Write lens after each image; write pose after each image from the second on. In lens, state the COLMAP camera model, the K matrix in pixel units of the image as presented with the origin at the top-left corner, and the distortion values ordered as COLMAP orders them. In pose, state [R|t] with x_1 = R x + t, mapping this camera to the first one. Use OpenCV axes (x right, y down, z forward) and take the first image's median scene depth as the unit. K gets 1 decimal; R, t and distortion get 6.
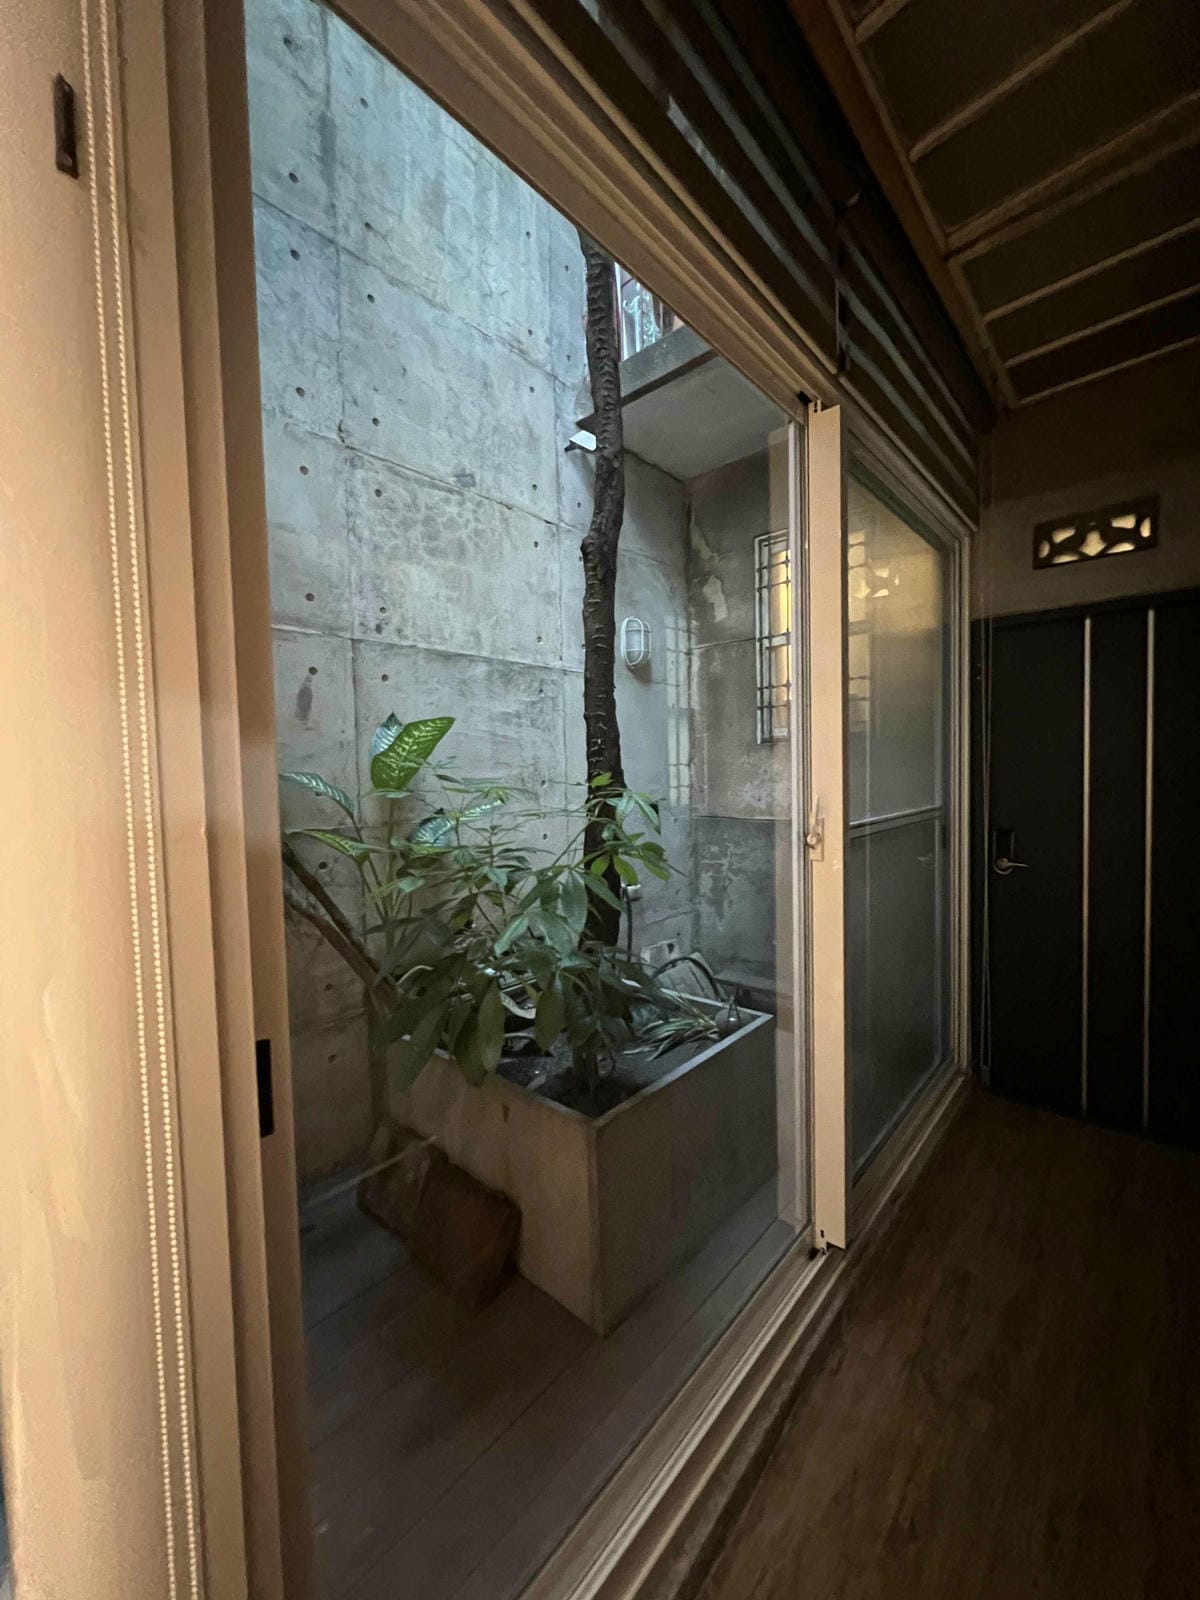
lens RADIAL K [[639.3, 0, 599.0], [0, 639.3, 802.7], [0, 0, 1]] dist [-0.004063, -0.000266]
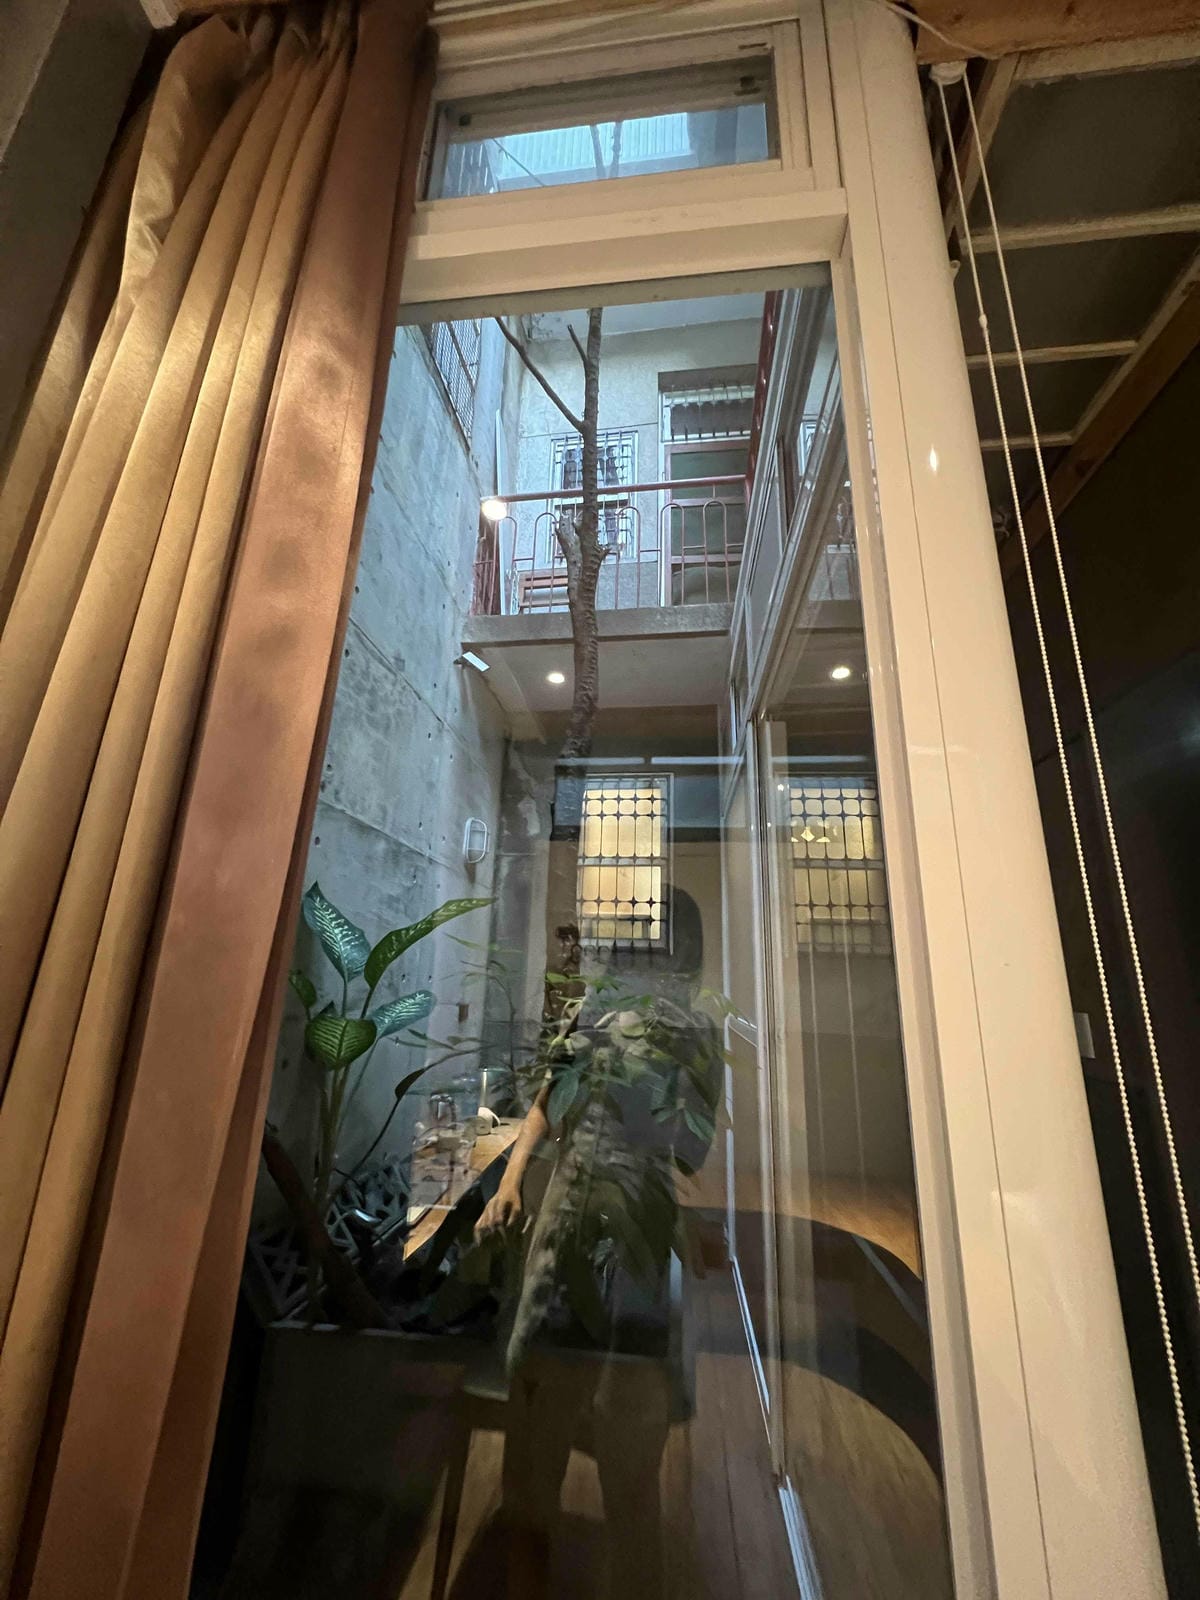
lens RADIAL K [[638.8, 0, 599.4], [0, 638.8, 797.8], [0, 0, 1]] dist [0.002708, 0.000113]
pose [[0.812556, 0.206104, 0.545229, -0.461346], [-0.017048, 0.943403, -0.331211, 0.026827], [-0.582634, 0.259833, 0.770081, 0.086607]]
